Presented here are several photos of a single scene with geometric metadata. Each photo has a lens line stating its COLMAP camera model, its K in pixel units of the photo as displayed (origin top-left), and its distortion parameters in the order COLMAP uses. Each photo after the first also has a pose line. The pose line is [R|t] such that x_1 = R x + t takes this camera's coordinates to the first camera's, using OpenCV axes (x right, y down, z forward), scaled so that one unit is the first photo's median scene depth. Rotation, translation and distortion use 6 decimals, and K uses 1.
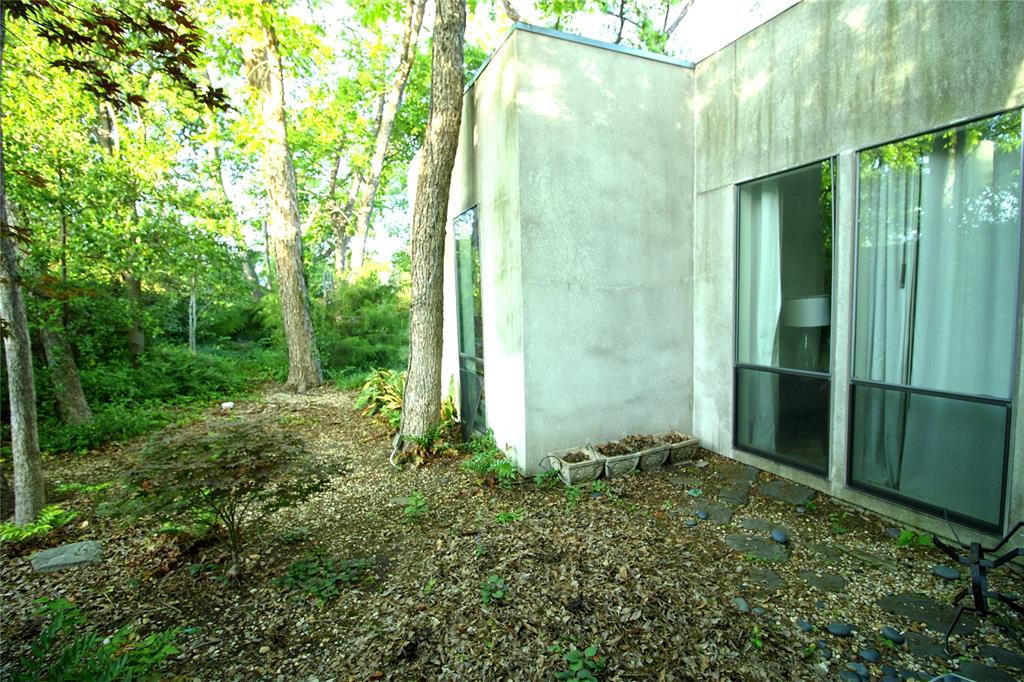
lens RADIAL K [[474.7, 0, 520.8], [0, 474.7, 338.7], [0, 0, 1]] dist [-0.000549, -0.010813]
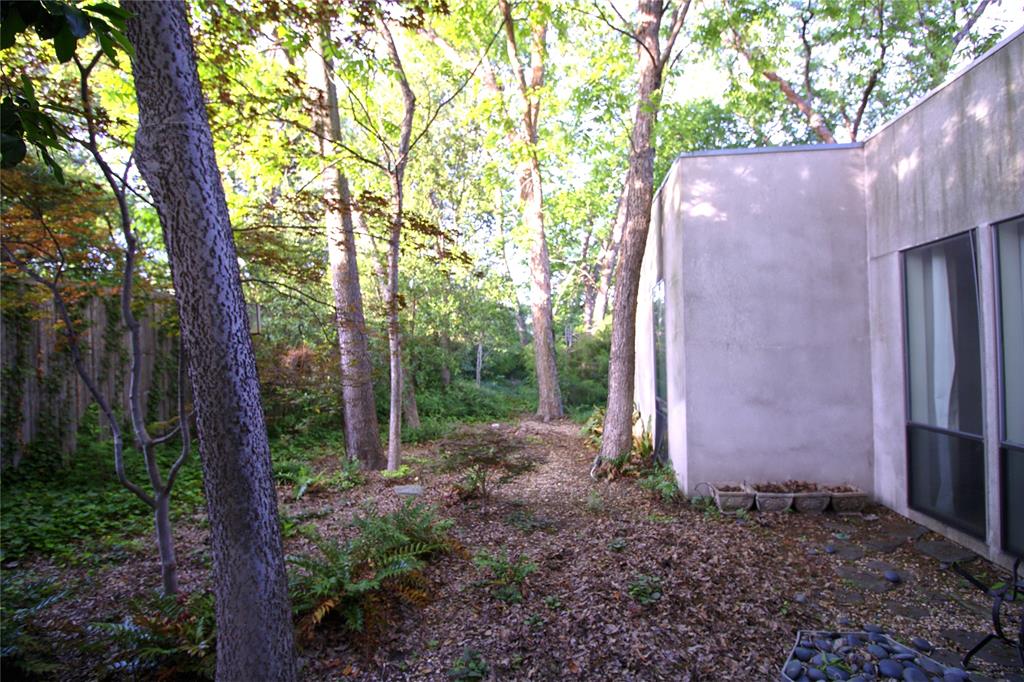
lens RADIAL K [[474.7, 0, 520.8], [0, 474.7, 338.7], [0, 0, 1]] dist [-0.000549, -0.010813]
pose [[0.864480, -0.000337, -0.502667, 0.241975], [-0.047447, 0.995480, -0.082268, -0.003195], [0.500423, 0.094969, 0.860557, -0.306107]]
